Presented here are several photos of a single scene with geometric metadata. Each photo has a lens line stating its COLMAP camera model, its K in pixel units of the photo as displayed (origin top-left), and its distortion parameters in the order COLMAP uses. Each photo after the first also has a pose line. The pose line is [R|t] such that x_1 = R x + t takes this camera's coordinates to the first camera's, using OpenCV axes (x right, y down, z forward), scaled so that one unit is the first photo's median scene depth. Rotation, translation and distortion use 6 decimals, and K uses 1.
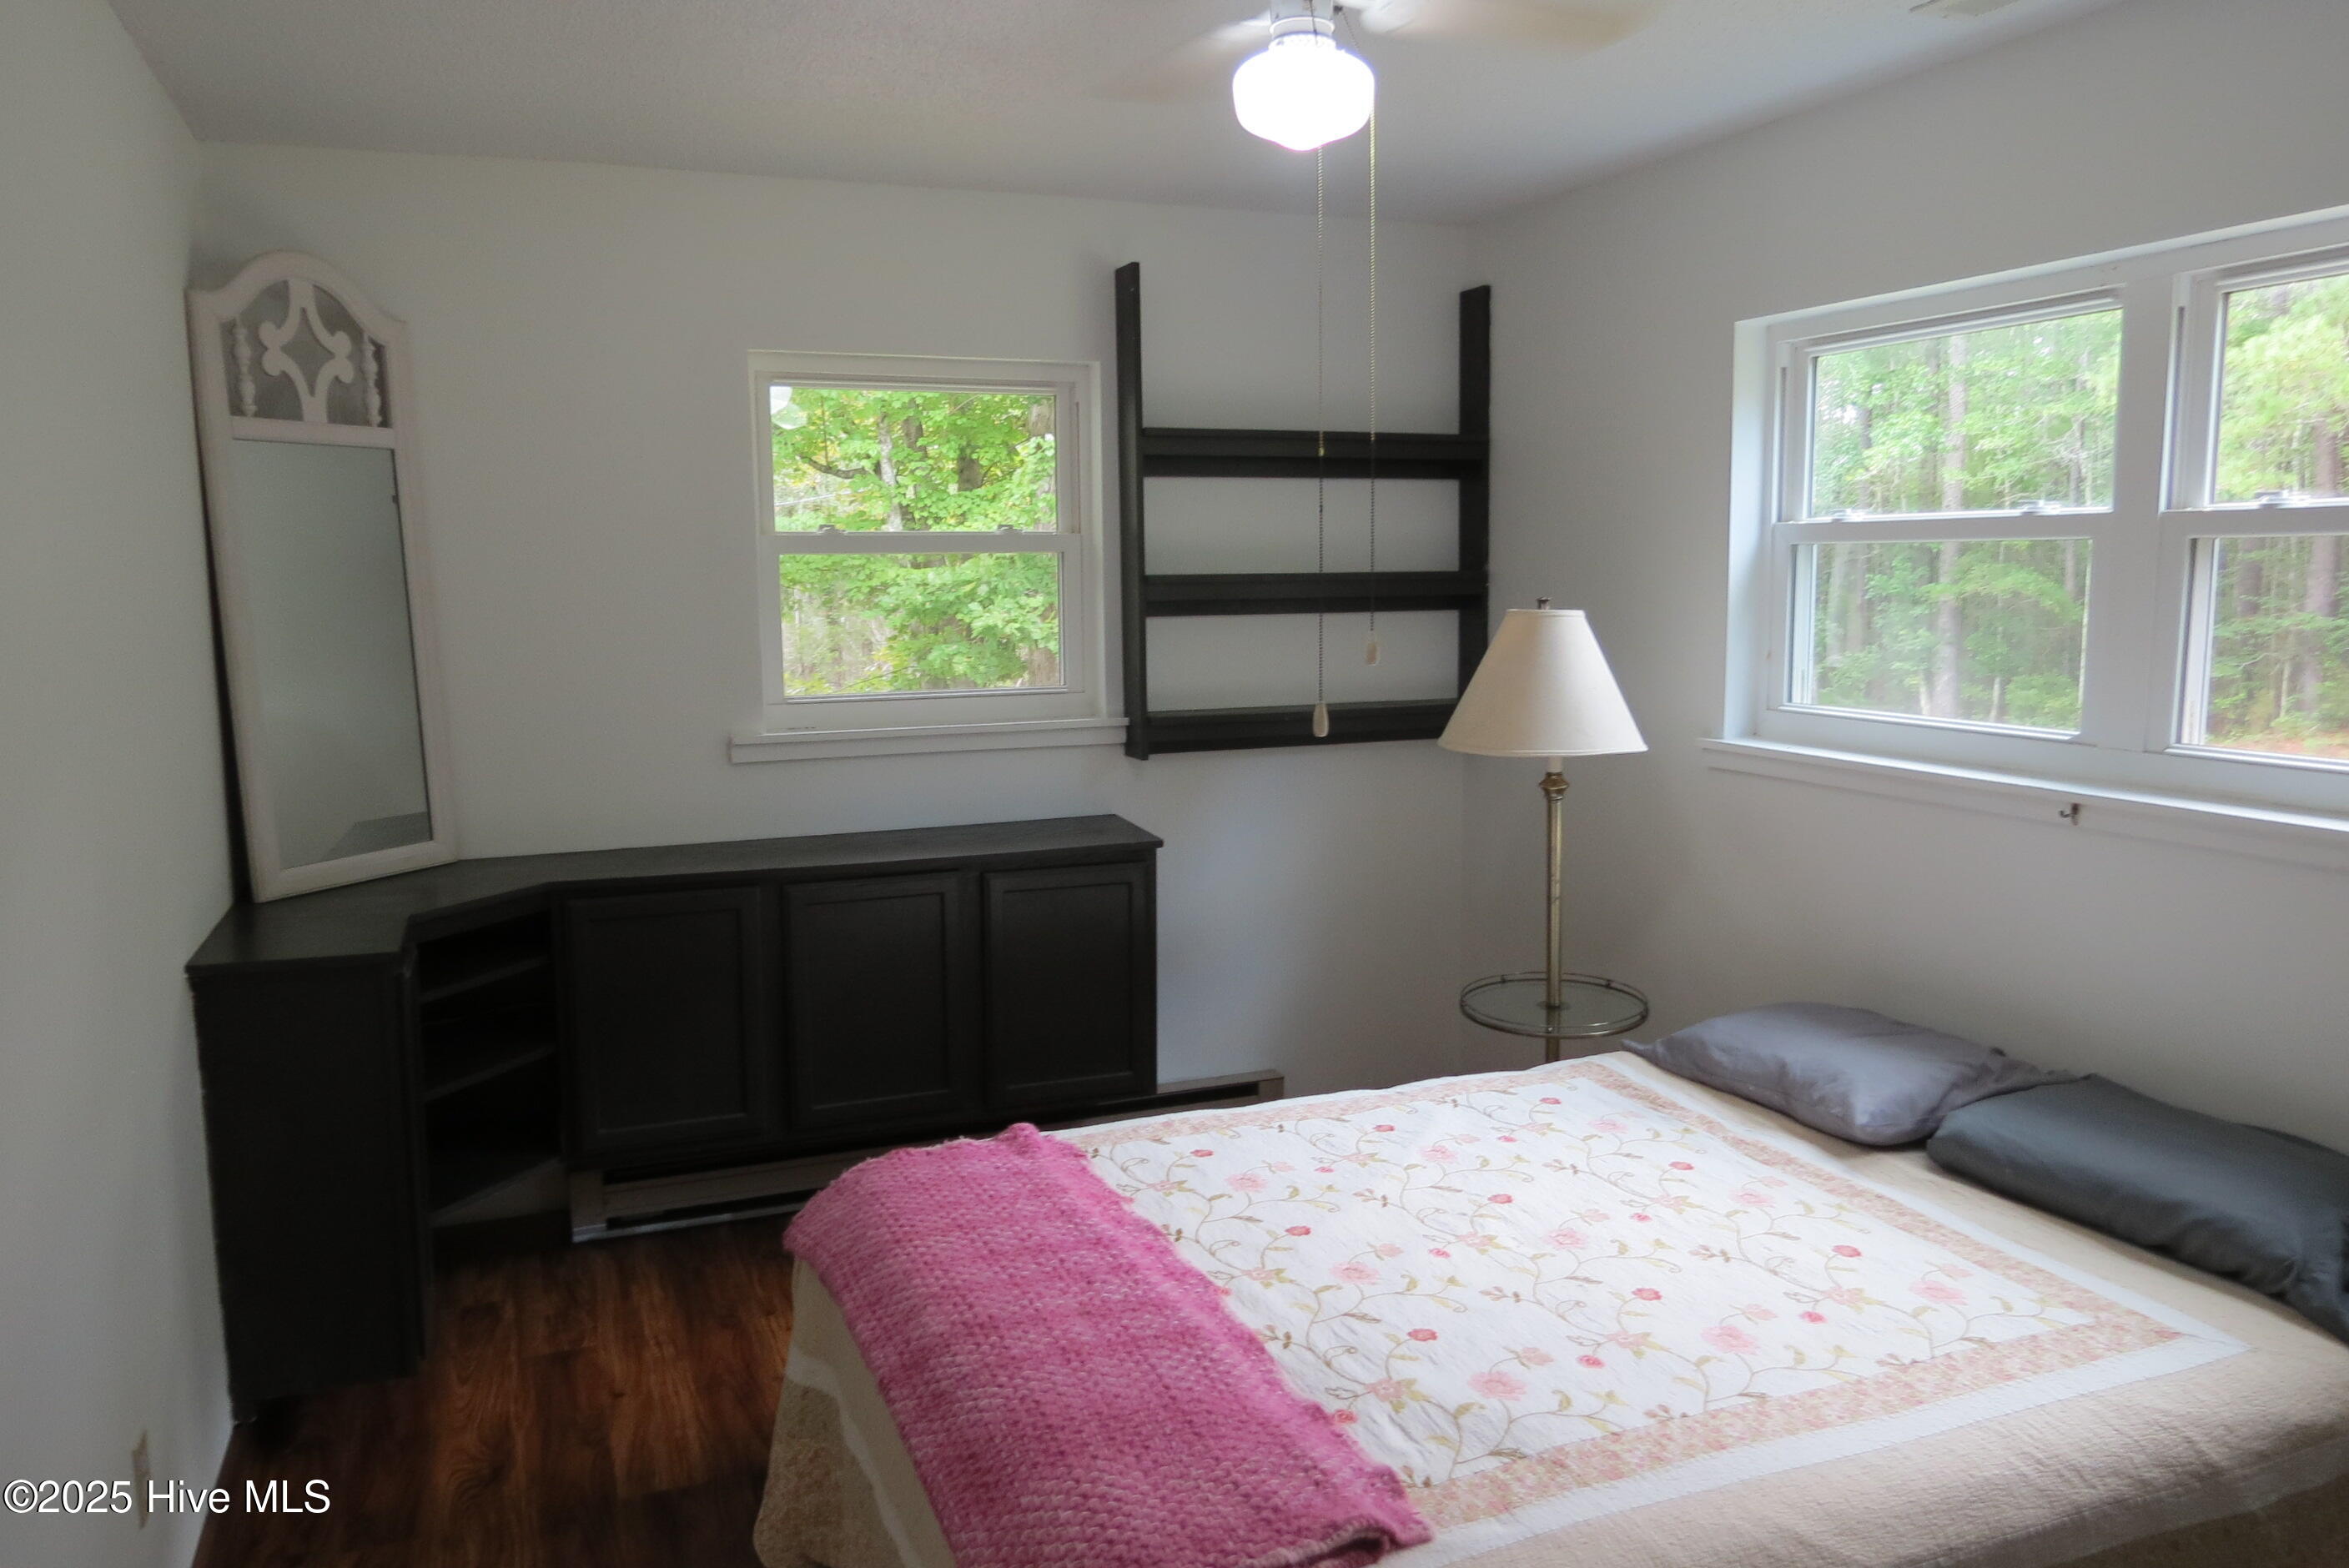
lens RADIAL K [[1703.1, 0, 1174.5], [0, 1703.1, 784.0], [0, 0, 1]] dist [-0.024621, 0.030858]
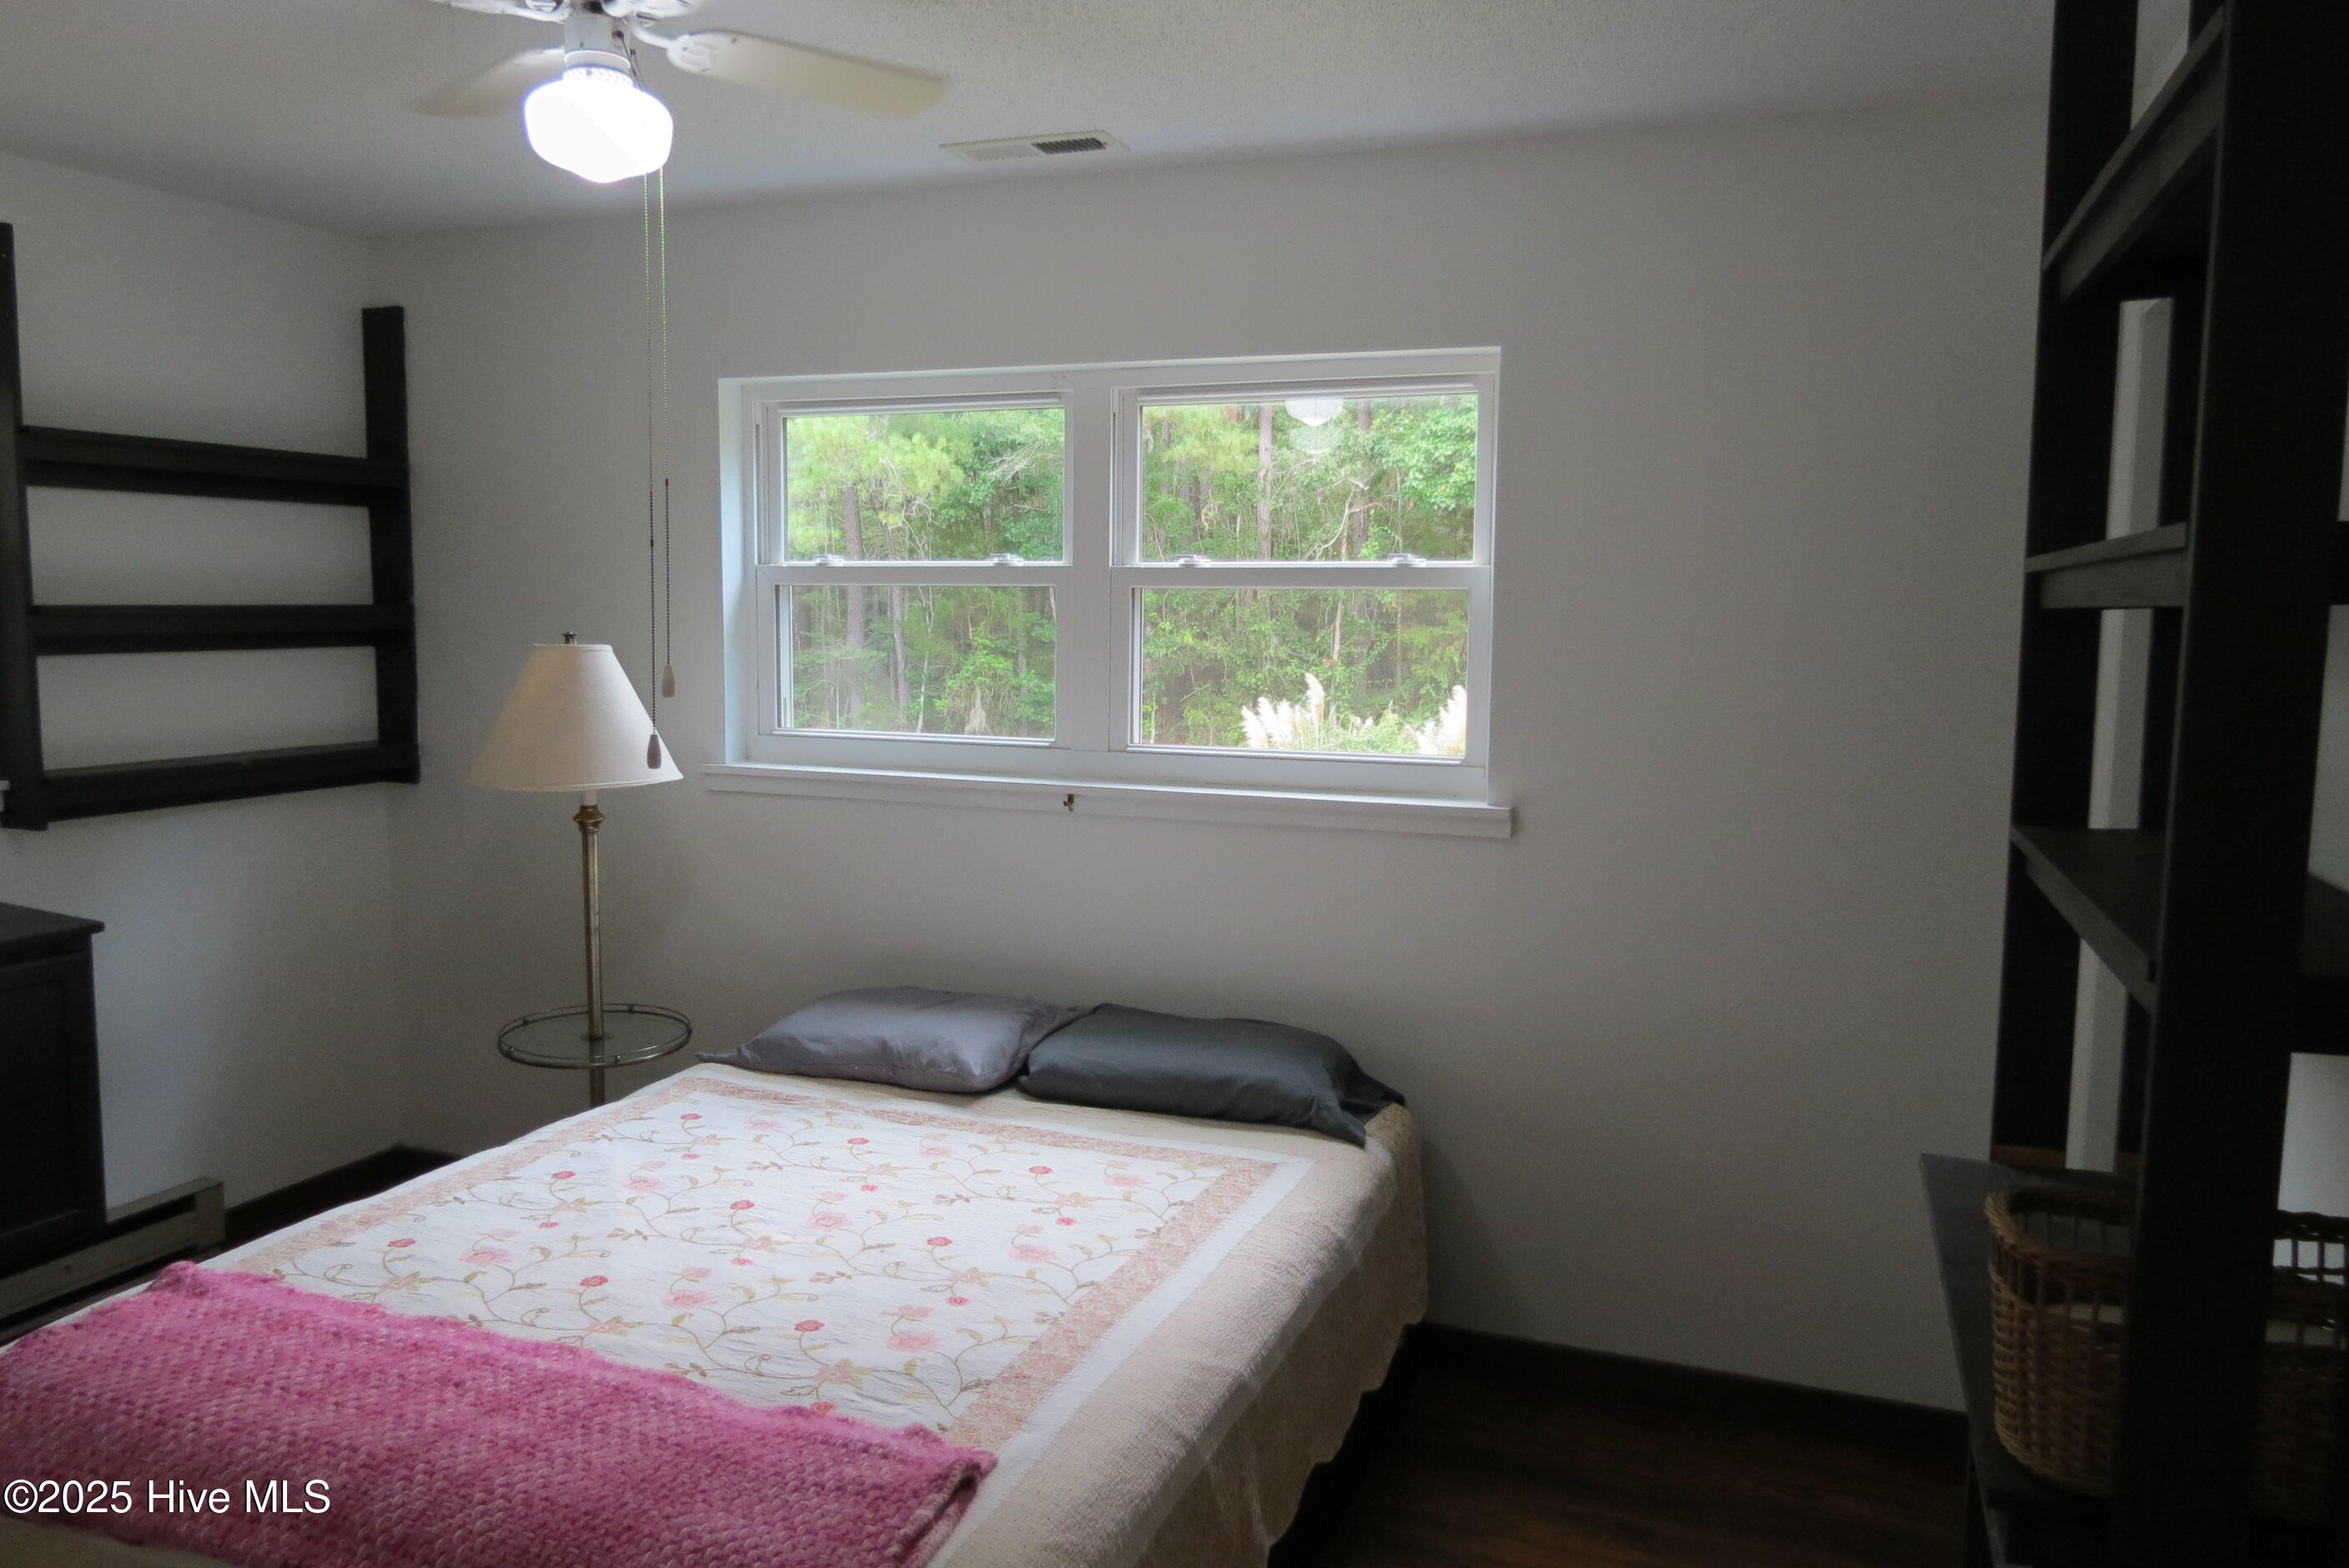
lens RADIAL K [[1706.1, 0, 1167.8], [0, 1706.1, 793.4], [0, 0, 1]] dist [-0.040838, 0.027200]
pose [[0.682127, -0.066182, 0.728233, -0.354331], [0.077357, 0.996839, 0.018134, -0.007090], [-0.727131, 0.043965, 0.685090, 0.076236]]
